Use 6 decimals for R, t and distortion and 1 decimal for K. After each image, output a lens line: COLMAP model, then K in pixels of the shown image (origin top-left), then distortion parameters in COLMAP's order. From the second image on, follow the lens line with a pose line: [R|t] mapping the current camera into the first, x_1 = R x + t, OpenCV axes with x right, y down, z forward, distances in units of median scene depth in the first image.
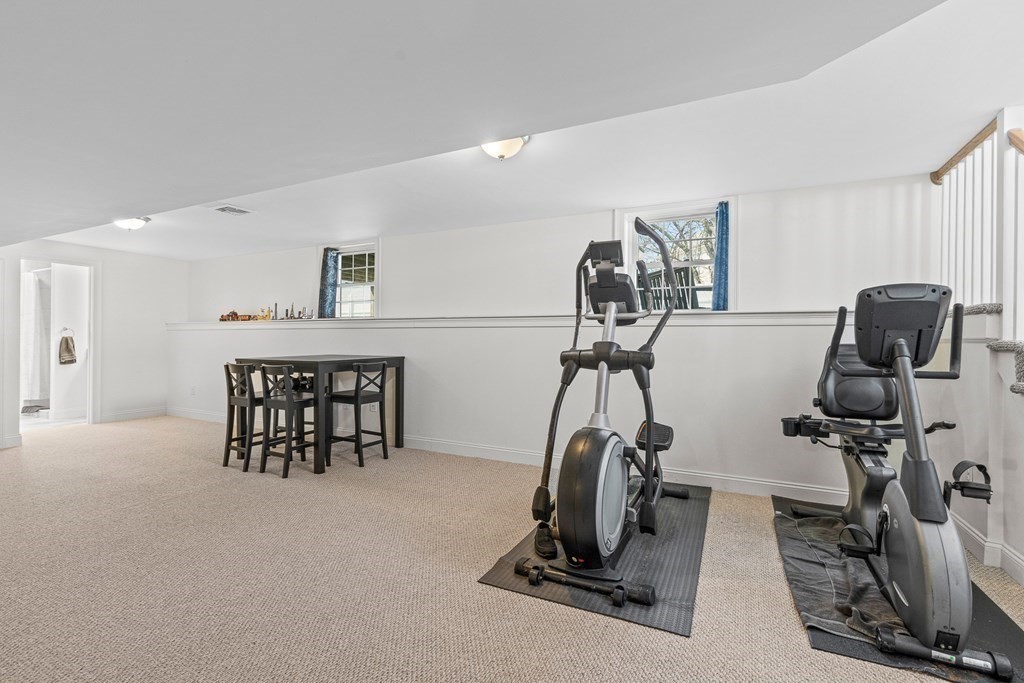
lens RADIAL K [[463.7, 0, 514.1], [0, 463.7, 342.1], [0, 0, 1]] dist [-0.003185, 0.000376]
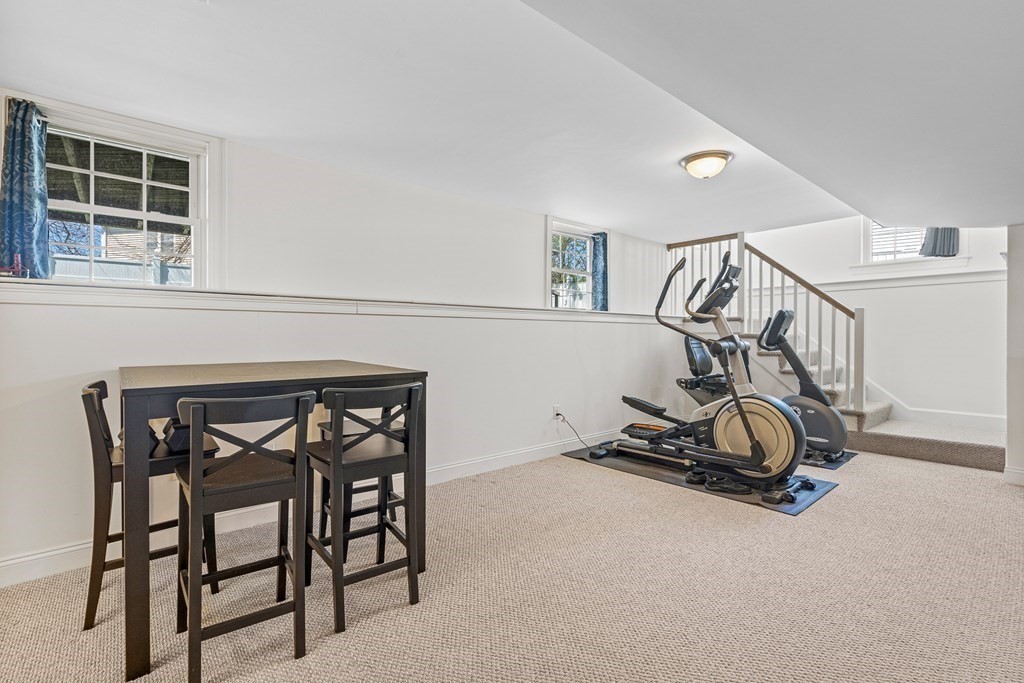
lens RADIAL K [[463.7, 0, 516.4], [0, 463.7, 338.0], [0, 0, 1]] dist [-0.003185, 0.000376]
pose [[0.399389, -0.011564, 0.916708, -0.928540], [0.001726, 0.999928, 0.011862, -0.005662], [-0.916780, -0.003155, 0.399381, 0.695881]]
